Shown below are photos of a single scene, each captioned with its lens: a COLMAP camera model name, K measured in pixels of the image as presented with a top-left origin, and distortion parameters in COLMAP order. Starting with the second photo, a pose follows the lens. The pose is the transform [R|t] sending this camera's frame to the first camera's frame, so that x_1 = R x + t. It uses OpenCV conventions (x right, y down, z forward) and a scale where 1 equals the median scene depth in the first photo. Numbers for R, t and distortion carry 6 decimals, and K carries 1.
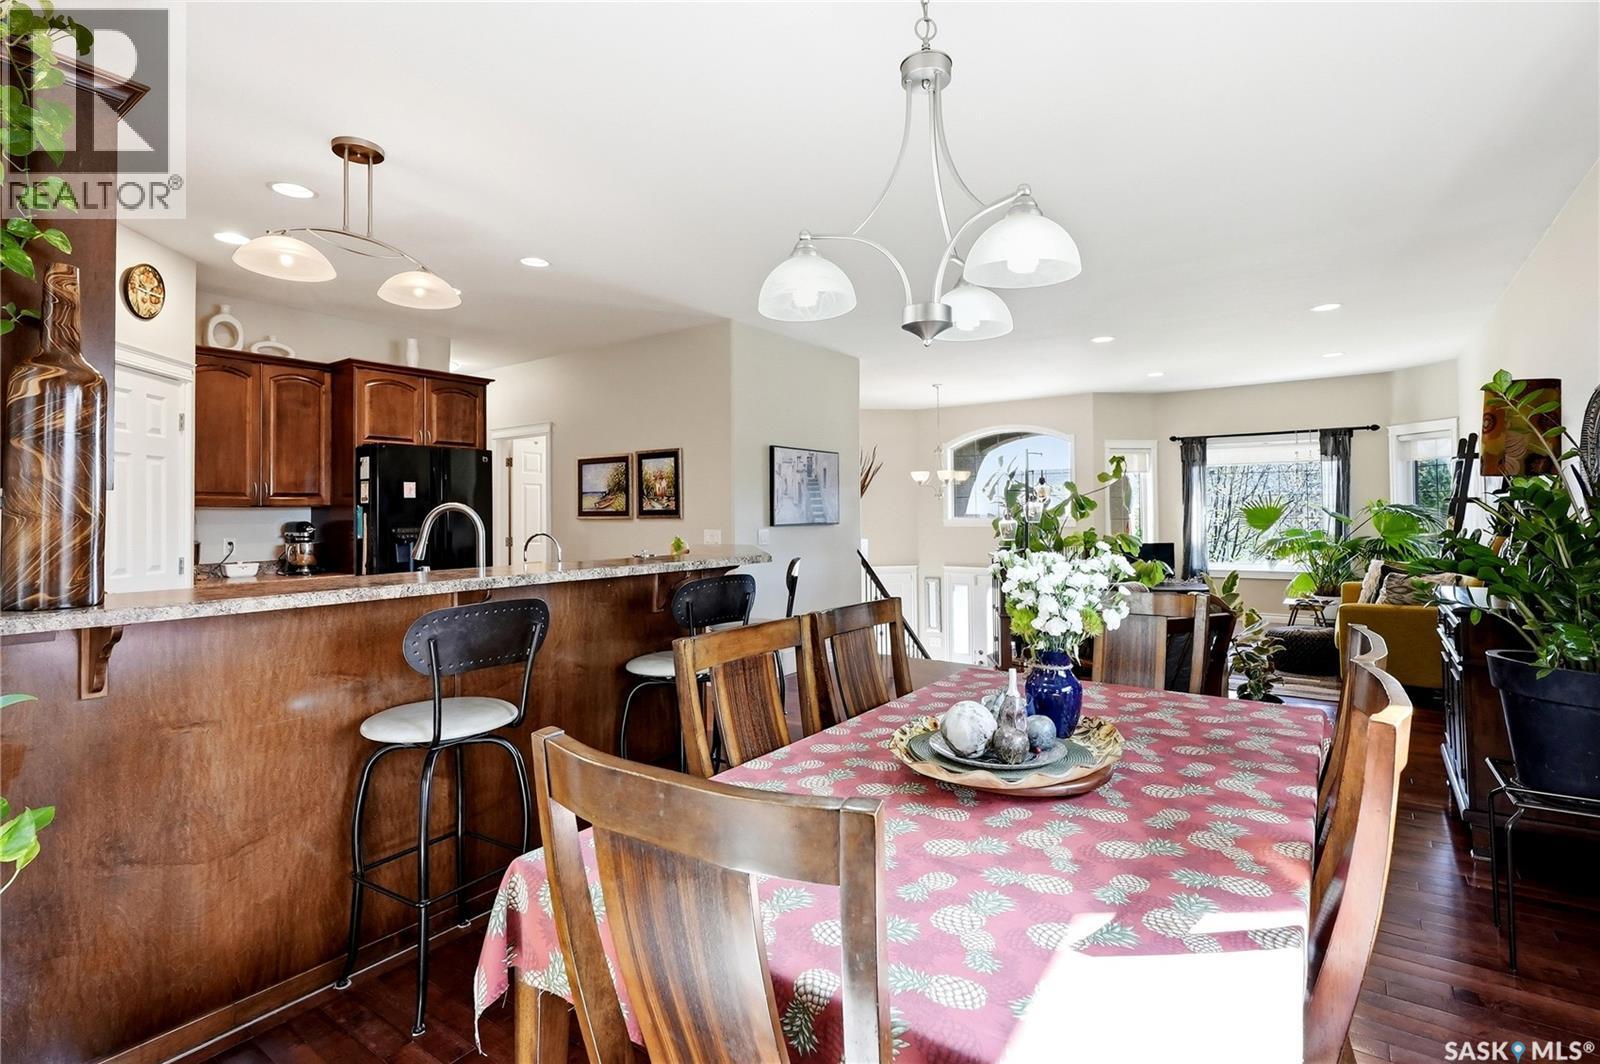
lens RADIAL K [[737.1, 0, 791.3], [0, 737.1, 501.6], [0, 0, 1]] dist [-0.003142, 0.002337]
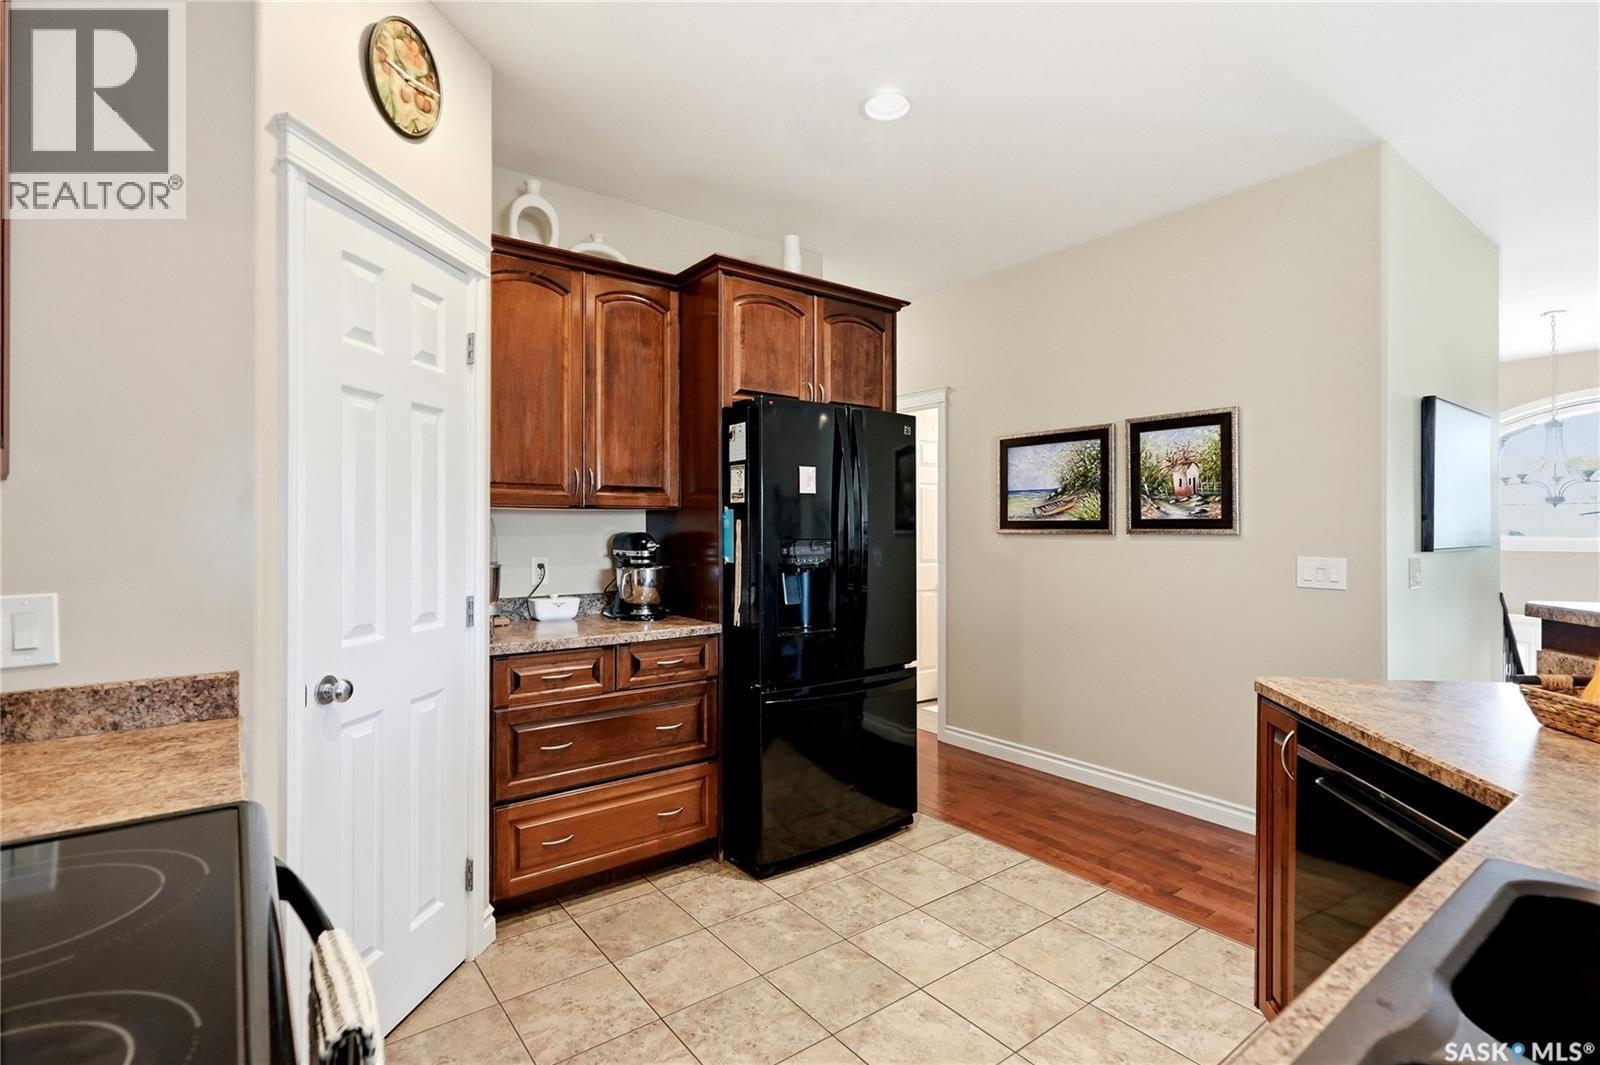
lens RADIAL K [[737.1, 0, 805.9], [0, 737.1, 530.5], [0, 0, 1]] dist [-0.003142, 0.002337]
pose [[0.959441, 0.010128, -0.281728, -0.354239], [-0.004510, 0.999778, 0.020583, 0.011767], [0.281873, -0.018478, 0.959274, 0.444118]]
